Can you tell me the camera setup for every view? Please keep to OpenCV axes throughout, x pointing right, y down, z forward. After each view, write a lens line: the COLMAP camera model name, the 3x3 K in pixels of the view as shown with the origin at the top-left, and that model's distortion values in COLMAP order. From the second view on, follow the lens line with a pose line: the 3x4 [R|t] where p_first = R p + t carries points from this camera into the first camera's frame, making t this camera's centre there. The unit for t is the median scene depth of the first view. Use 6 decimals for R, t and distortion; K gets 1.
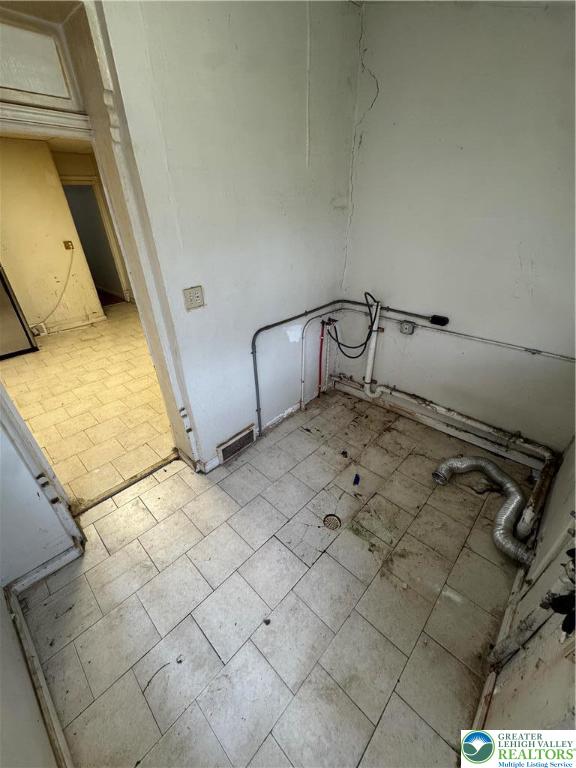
lens RADIAL K [[305.2, 0, 291.0], [0, 305.2, 385.3], [0, 0, 1]] dist [0.000155, 0.000140]
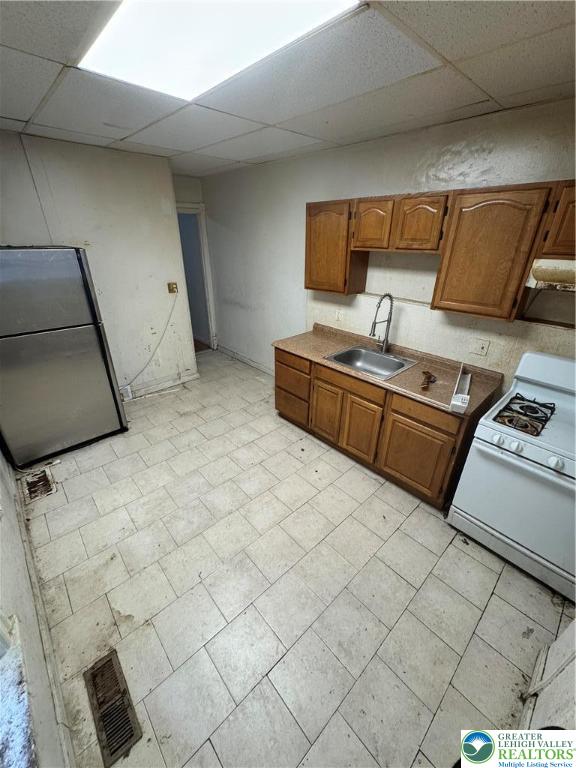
lens RADIAL K [[305.2, 0, 286.0], [0, 305.2, 382.1], [0, 0, 1]] dist [0.000155, 0.000140]
pose [[0.996424, 0.054498, -0.064566, -0.381723], [-0.059377, 0.995320, -0.076236, -0.181664], [0.060109, 0.079797, 0.994997, 0.270114]]
